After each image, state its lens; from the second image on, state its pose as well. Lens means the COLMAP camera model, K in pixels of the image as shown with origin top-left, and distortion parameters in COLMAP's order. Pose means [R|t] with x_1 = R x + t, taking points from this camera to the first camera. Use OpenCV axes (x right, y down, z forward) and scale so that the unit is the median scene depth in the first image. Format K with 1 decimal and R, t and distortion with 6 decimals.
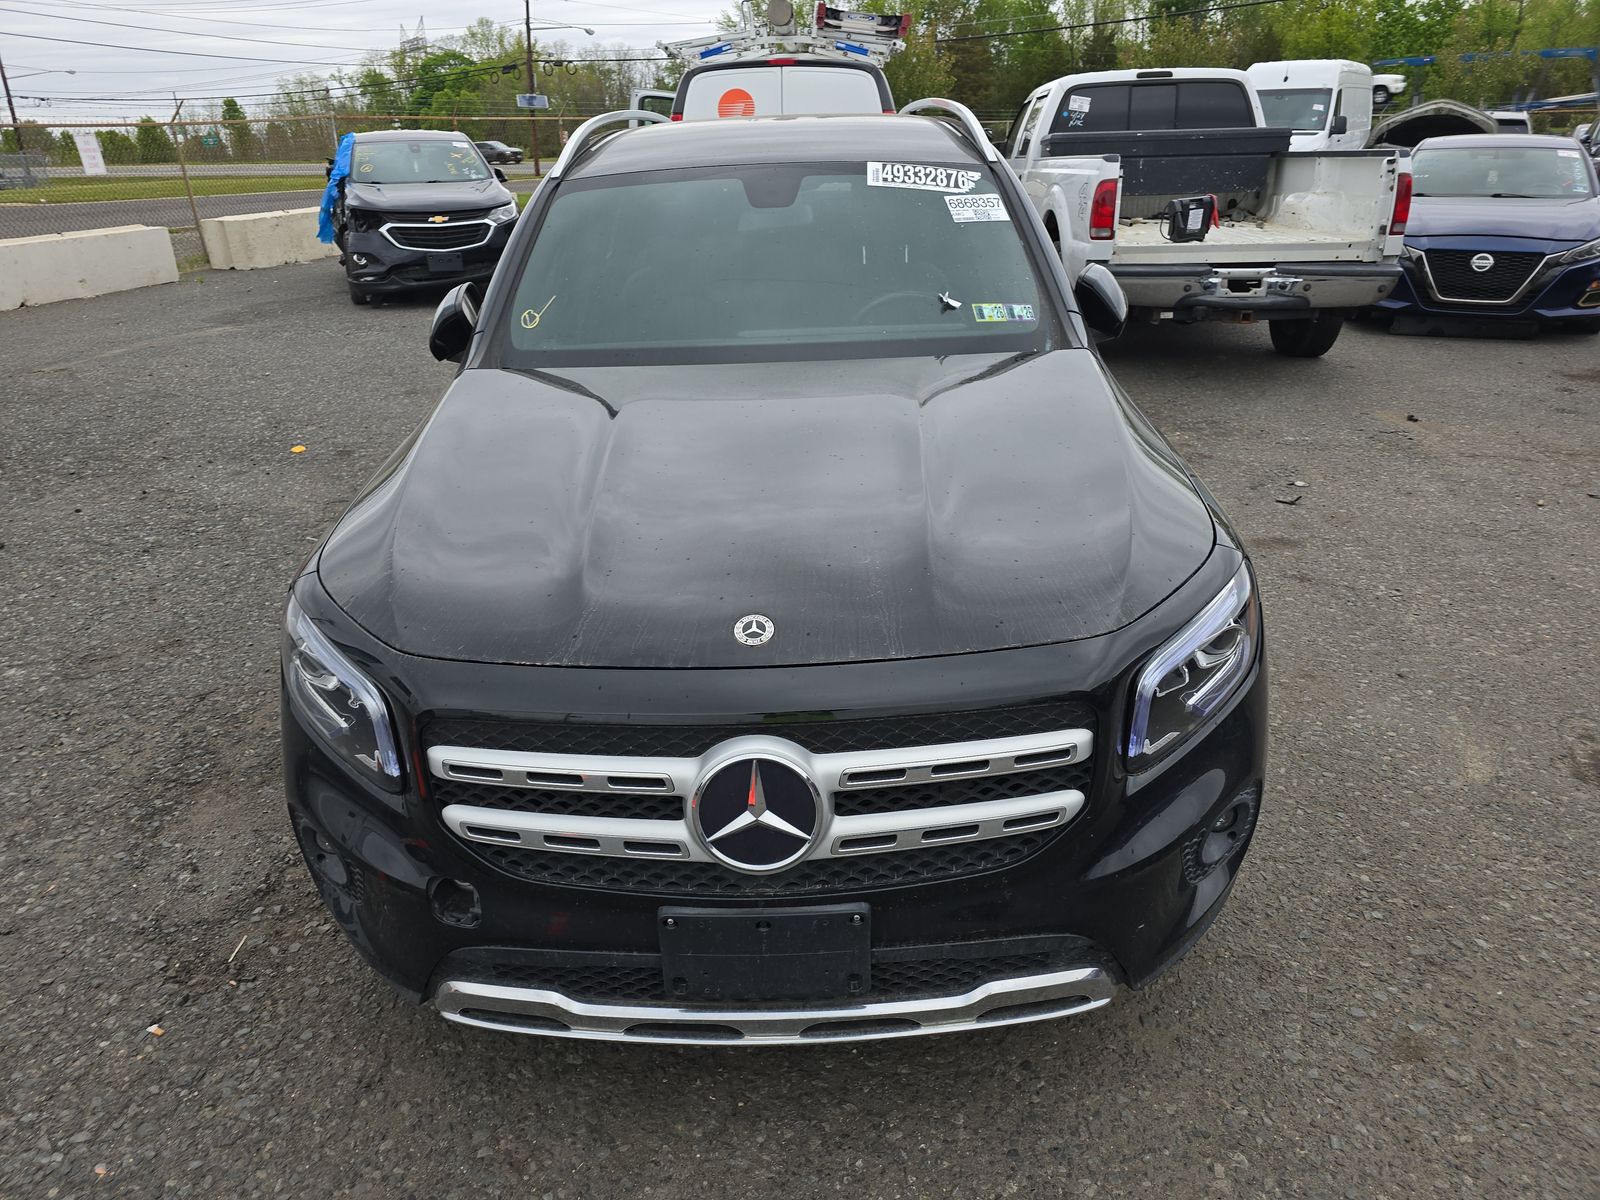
lens RADIAL K [[1102.0, 0, 800.0], [0, 1102.0, 600.0], [0, 0, 1]] dist [0.018469, -0.005688]
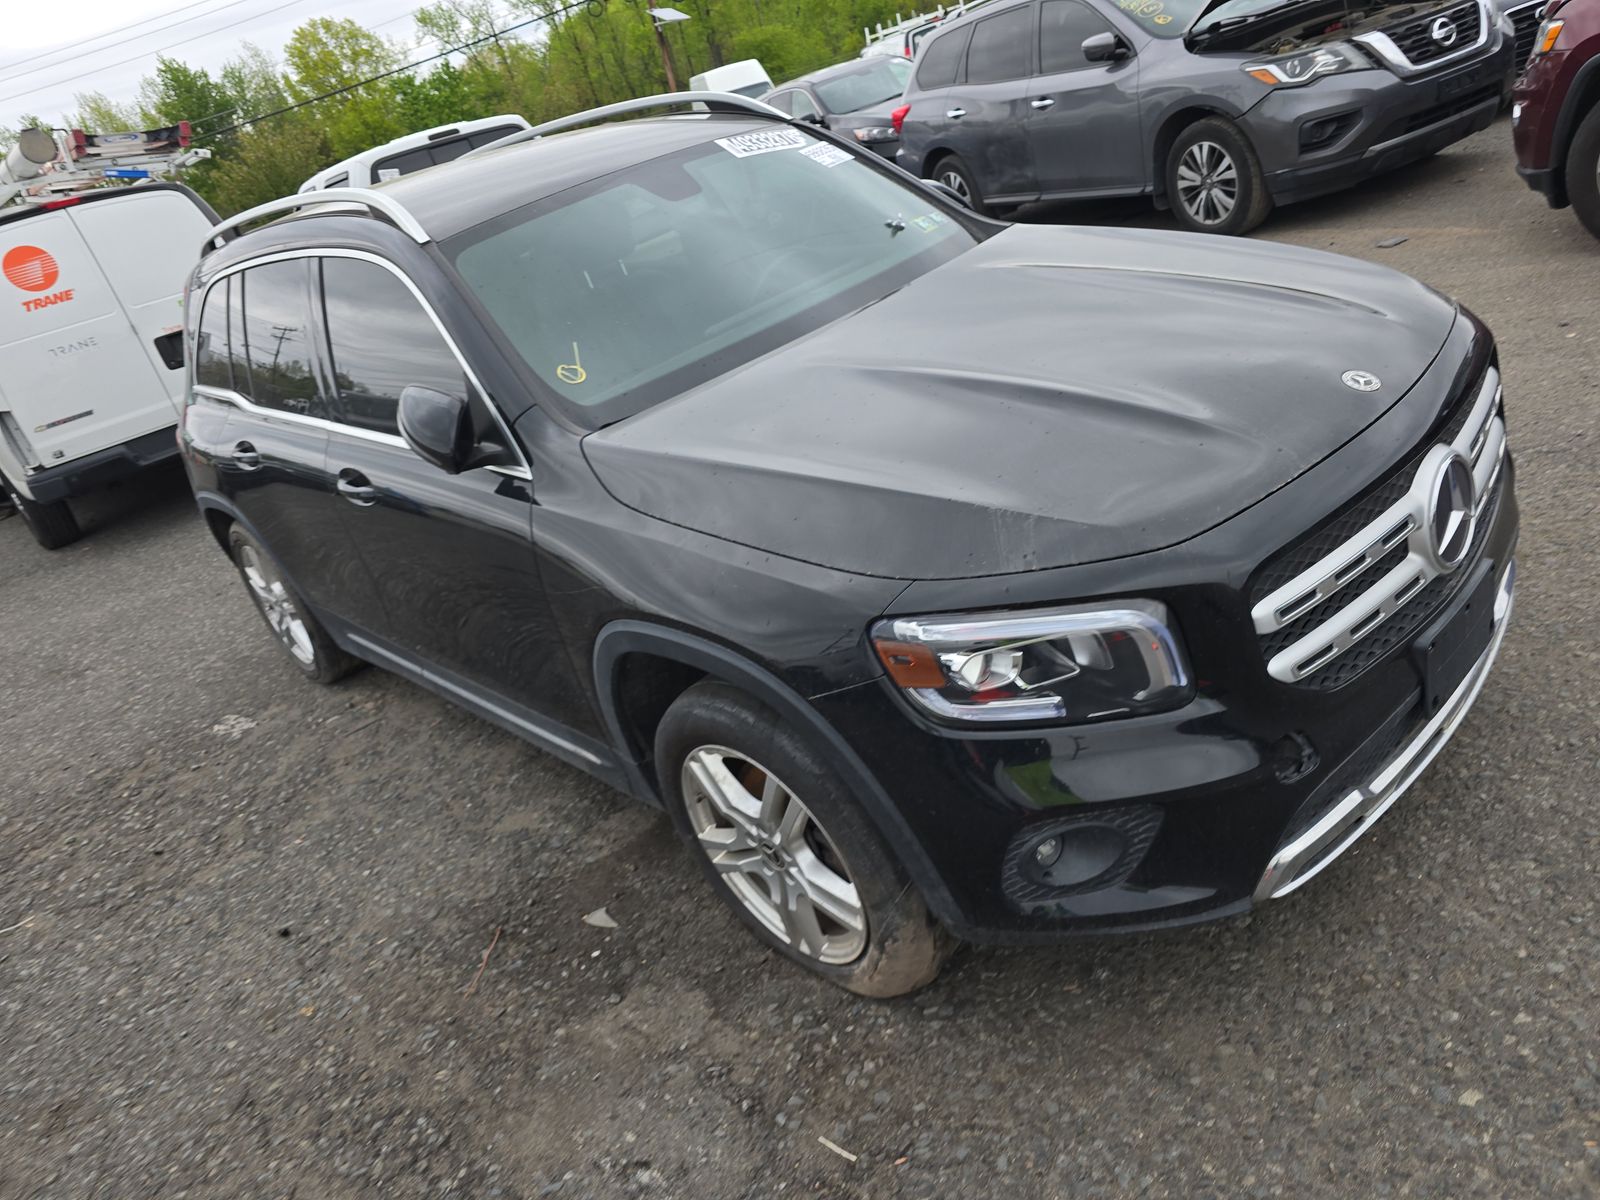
lens RADIAL K [[1102.0, 0, 800.0], [0, 1102.0, 600.0], [0, 0, 1]] dist [0.018469, -0.005688]
pose [[0.690983, -0.445166, 0.569534, -0.239087], [0.486626, 0.869075, 0.088902, -0.031988], [-0.534544, 0.215720, 0.817146, 0.085657]]
